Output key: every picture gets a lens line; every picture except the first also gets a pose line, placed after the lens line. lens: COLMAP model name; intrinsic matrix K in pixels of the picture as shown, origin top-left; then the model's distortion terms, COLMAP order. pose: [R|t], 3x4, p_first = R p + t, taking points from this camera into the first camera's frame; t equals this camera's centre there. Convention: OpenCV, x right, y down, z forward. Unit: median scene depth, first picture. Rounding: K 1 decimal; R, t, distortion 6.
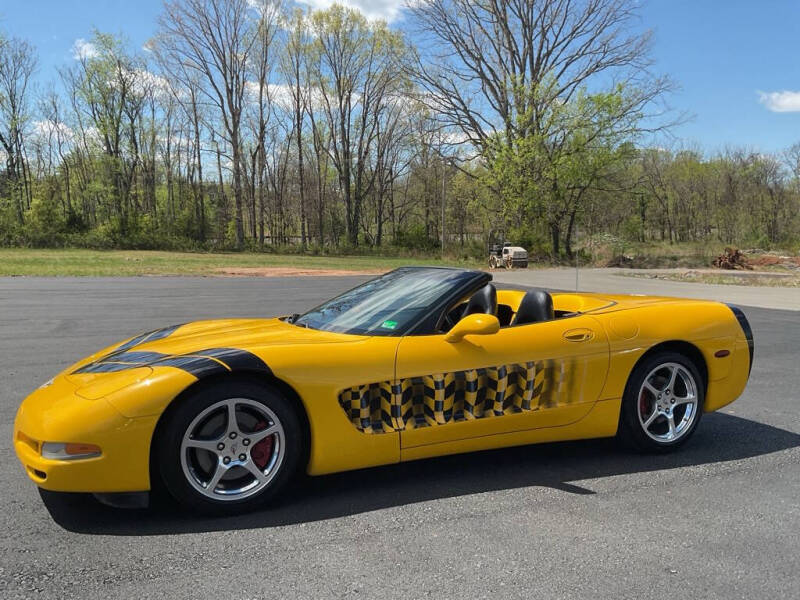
lens RADIAL K [[658.8, 0, 400.9], [0, 658.8, 304.9], [0, 0, 1]] dist [0.089125, -0.152715]
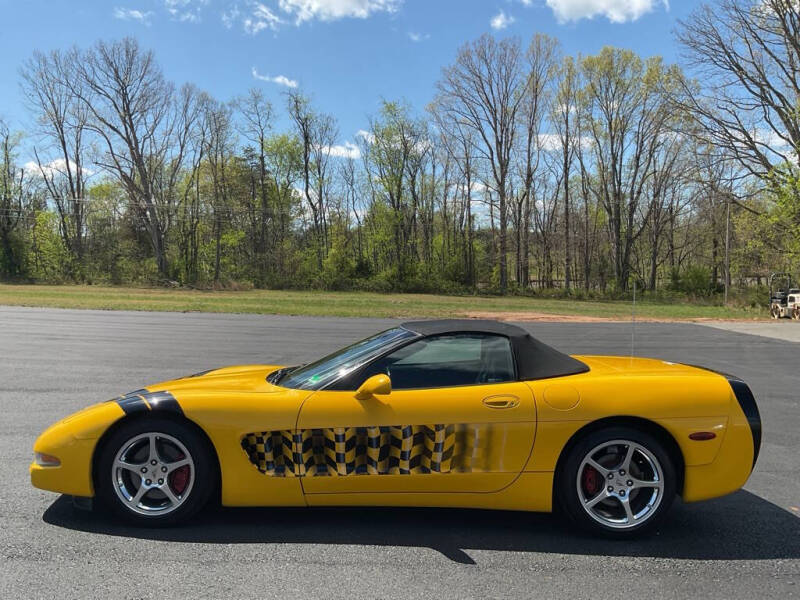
lens RADIAL K [[658.8, 0, 401.8], [0, 658.8, 305.1], [0, 0, 1]] dist [0.089125, -0.152715]
pose [[0.913895, 0.017561, -0.405570, 0.479106], [-0.043637, 0.997525, -0.055138, -0.033801], [0.403598, 0.068088, 0.912399, 0.026673]]
